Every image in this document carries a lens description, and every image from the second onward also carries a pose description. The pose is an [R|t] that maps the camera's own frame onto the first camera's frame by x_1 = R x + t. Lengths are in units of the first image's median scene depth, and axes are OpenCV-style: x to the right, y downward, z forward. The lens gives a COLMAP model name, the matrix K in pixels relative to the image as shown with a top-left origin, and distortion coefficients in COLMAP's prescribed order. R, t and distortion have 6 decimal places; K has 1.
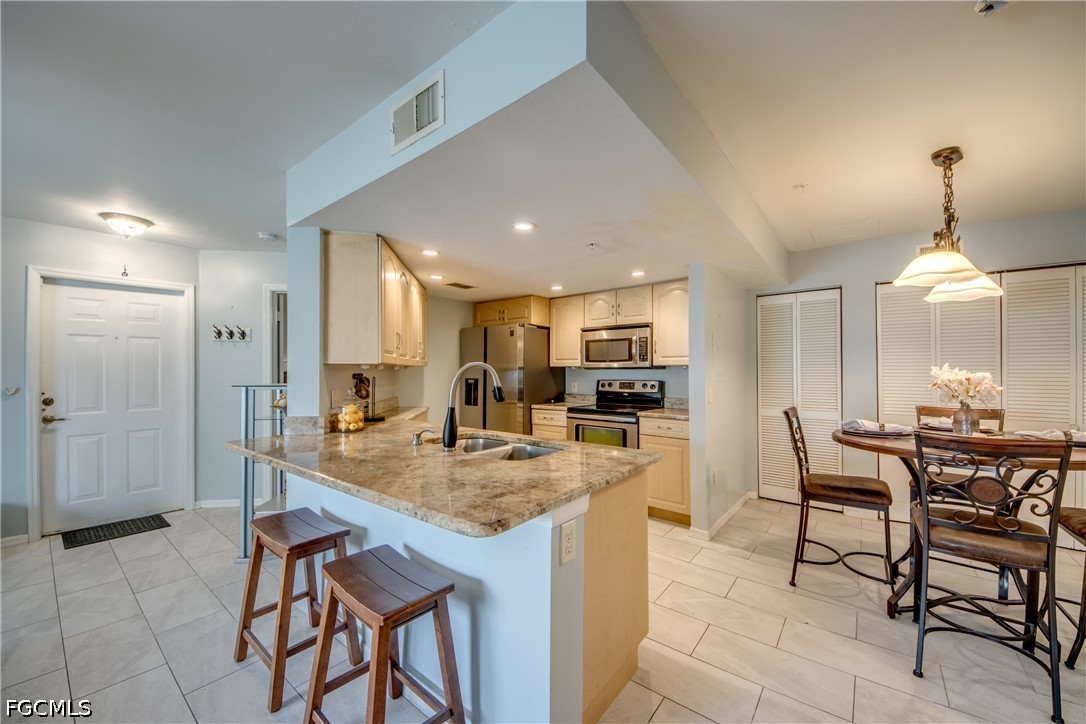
lens RADIAL K [[406.7, 0, 539.7], [0, 406.7, 365.7], [0, 0, 1]] dist [0.034582, -0.022331]
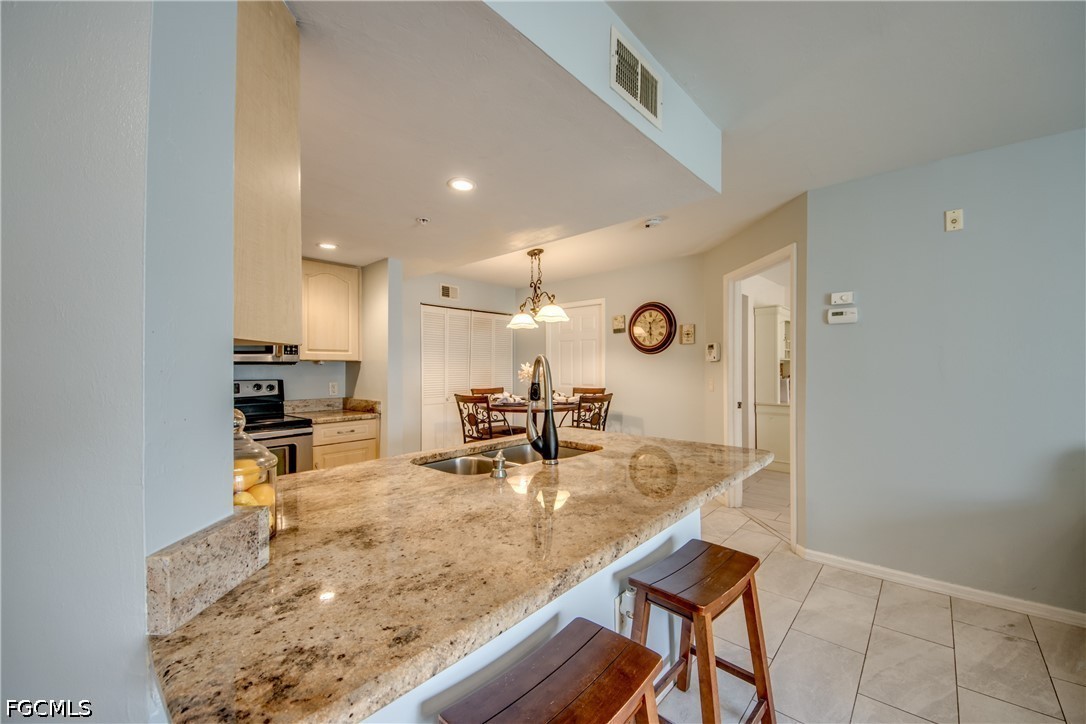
lens RADIAL K [[425.1, 0, 536.2], [0, 425.1, 366.7], [0, 0, 1]] dist [0.027085, -0.016719]
pose [[0.069457, 0.003223, 0.997580, -0.515687], [-0.009368, 0.999953, -0.002578, 0.009927], [-0.997541, -0.009166, 0.069484, 0.474128]]
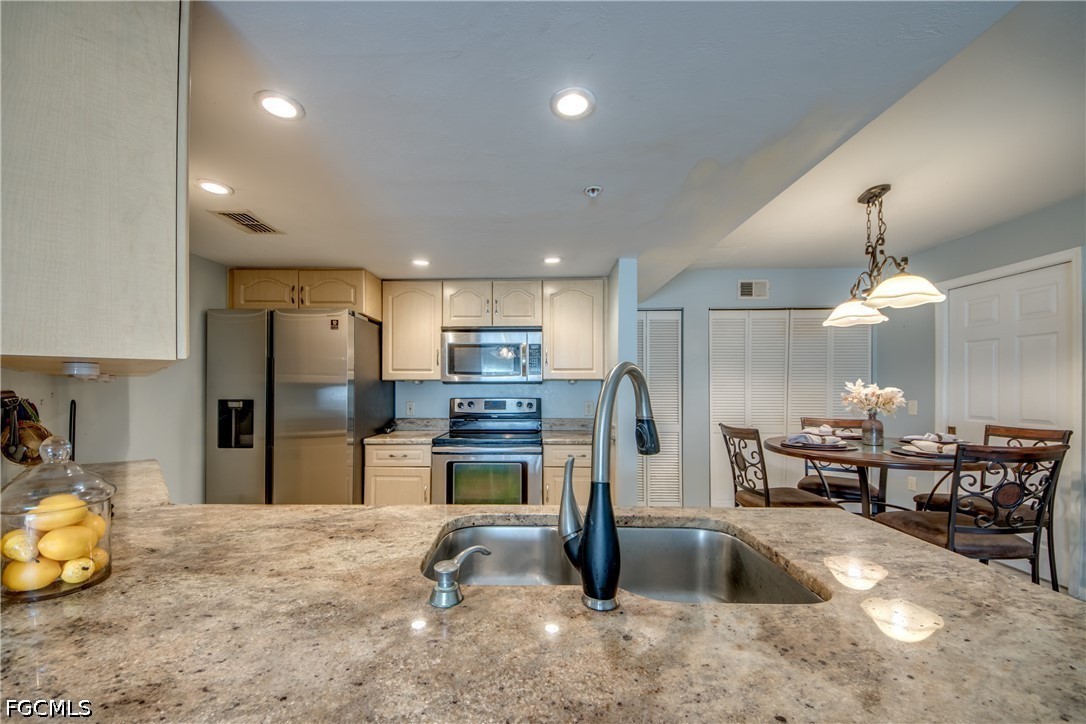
lens RADIAL K [[412.0, 0, 528.7], [0, 412.0, 386.9], [0, 0, 1]] dist [0.024132, -0.012388]
pose [[0.793650, 0.002039, 0.608372, -0.239154], [-0.008591, 0.999932, 0.007856, 0.007838], [-0.608314, -0.011461, 0.793613, 0.365536]]
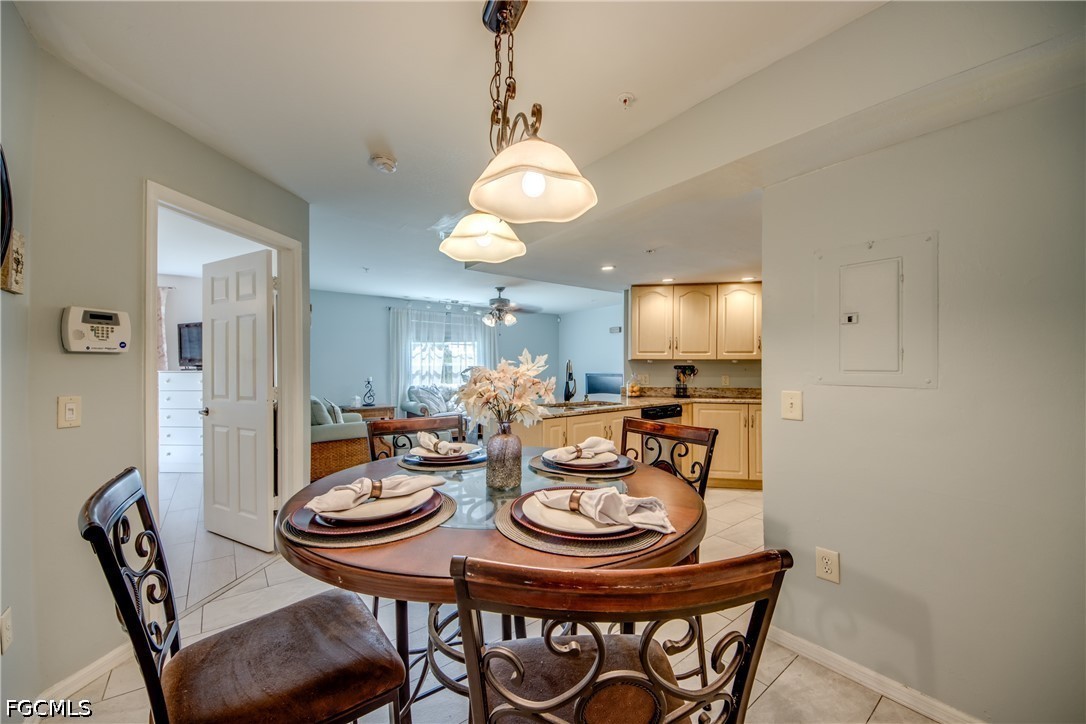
lens RADIAL K [[406.7, 0, 539.7], [0, 406.7, 365.7], [0, 0, 1]] dist [0.034582, -0.022331]
pose [[-0.244866, 0.006798, -0.969533, 0.883072], [0.012947, 0.999909, 0.003741, 0.006300], [0.969470, -0.011637, -0.244932, 0.667937]]
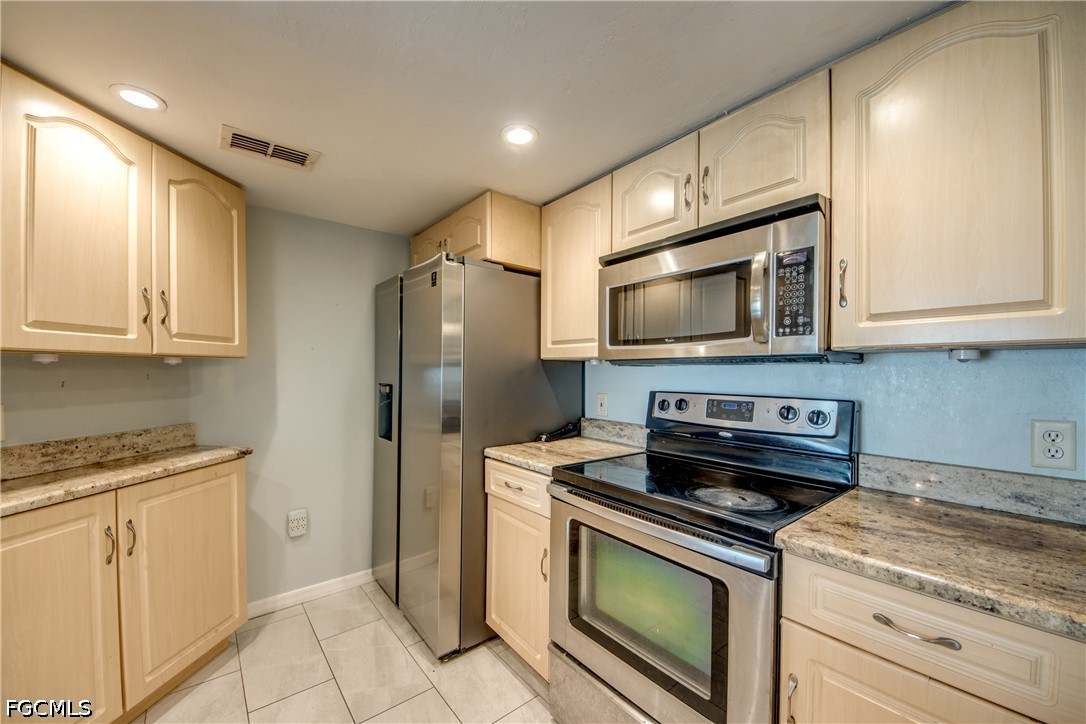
lens RADIAL K [[410.9, 0, 535.2], [0, 410.9, 373.0], [0, 0, 1]] dist [0.033910, -0.023597]
pose [[0.975670, 0.005582, -0.219173, 0.140040], [-0.001447, 0.999818, 0.019025, 0.010770], [0.219240, -0.018245, 0.975500, 0.668900]]
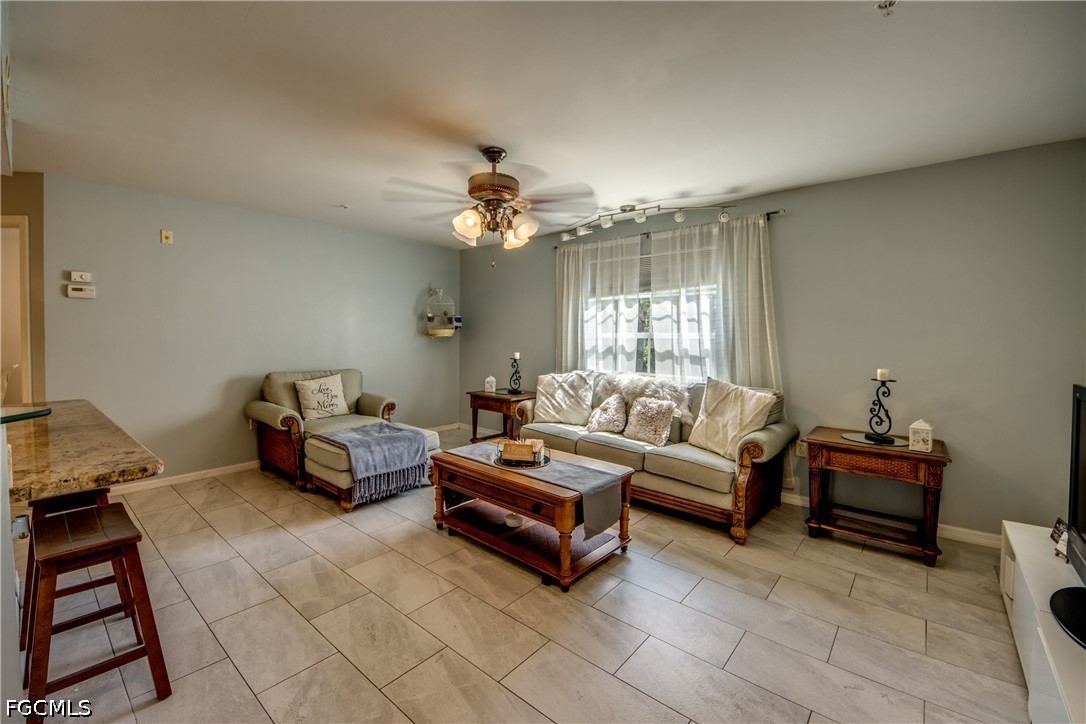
lens RADIAL K [[433.3, 0, 542.9], [0, 433.3, 349.3], [0, 0, 1]] dist [0.000860, -0.000052]
pose [[-0.999632, -0.001023, 0.027109, -0.685926], [-0.000394, 0.999731, 0.023193, 0.010978], [-0.027126, 0.023173, -0.999363, 0.831701]]
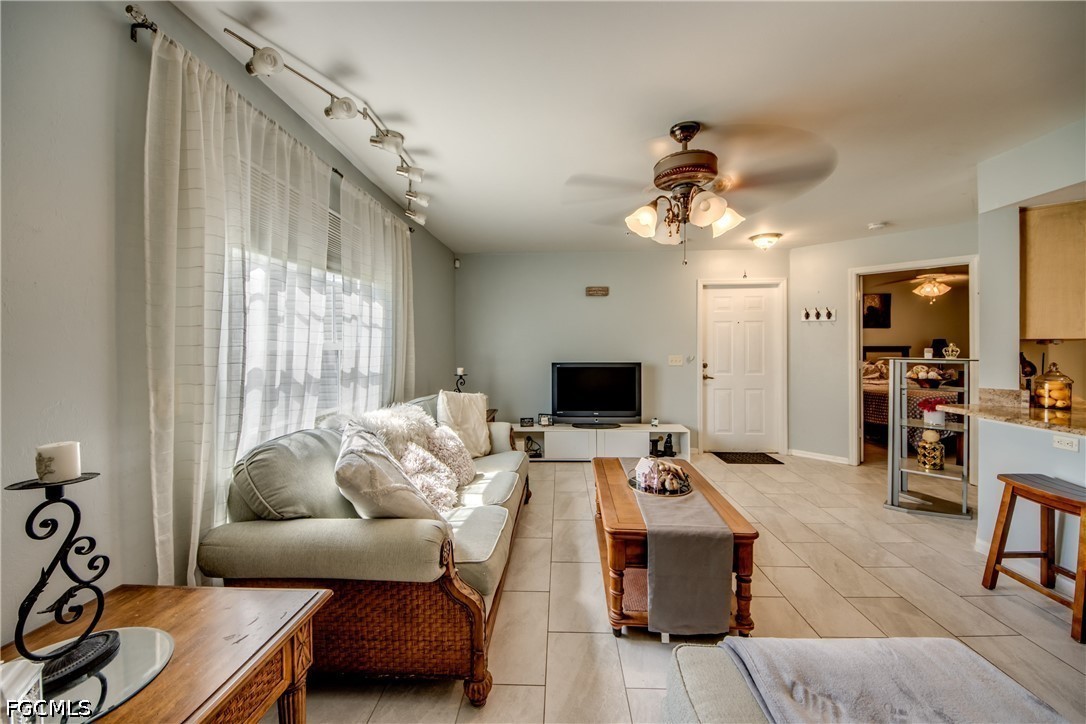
lens RADIAL K [[409.2, 0, 548.1], [0, 409.2, 347.7], [0, 0, 1]] dist [0.034951, -0.023422]
pose [[0.592981, 0.005548, -0.805197, -0.252358], [0.006617, 0.999909, 0.011763, -0.001402], [0.805189, -0.012303, 0.592890, -0.342131]]
